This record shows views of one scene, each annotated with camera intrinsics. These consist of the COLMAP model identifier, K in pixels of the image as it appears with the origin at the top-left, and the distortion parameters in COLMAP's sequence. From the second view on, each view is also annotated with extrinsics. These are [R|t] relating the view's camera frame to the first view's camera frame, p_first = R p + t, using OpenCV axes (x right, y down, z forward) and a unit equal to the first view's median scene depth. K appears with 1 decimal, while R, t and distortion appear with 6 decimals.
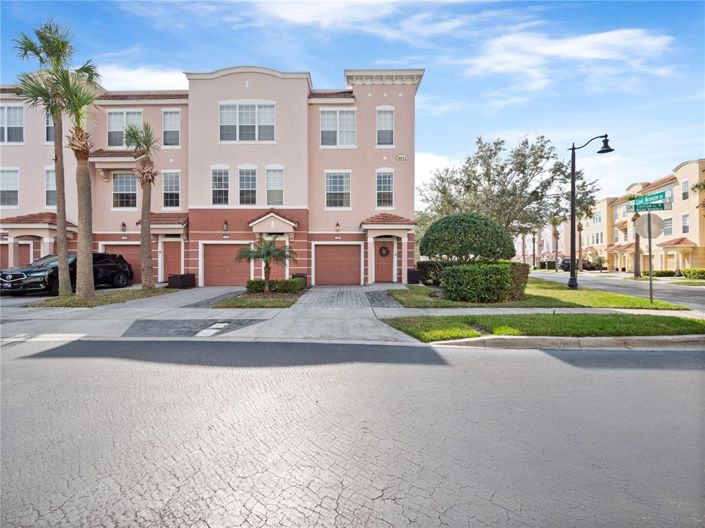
lens RADIAL K [[302.6, 0, 352.5], [0, 302.6, 264.0], [0, 0, 1]] dist [0.017055, -0.000200]
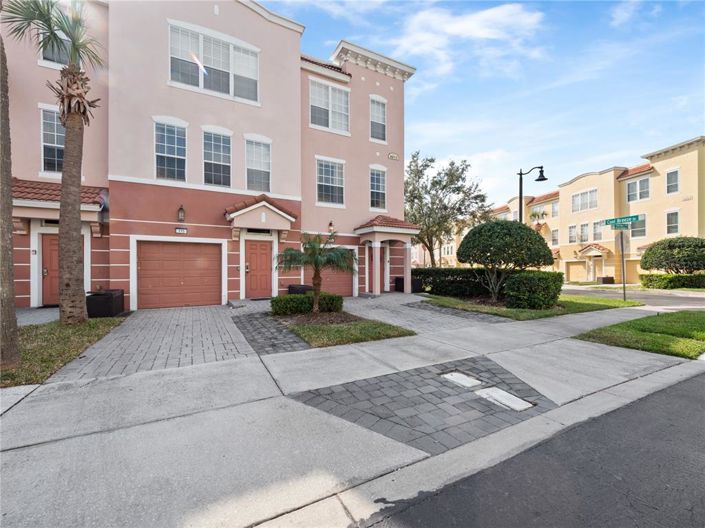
lens RADIAL K [[302.6, 0, 352.5], [0, 302.6, 264.0], [0, 0, 1]] dist [0.017055, -0.000200]
pose [[0.887210, 0.008334, 0.461291, -0.388487], [0.002607, 0.999730, -0.023075, -0.004294], [-0.461359, 0.021675, 0.886949, 0.262814]]
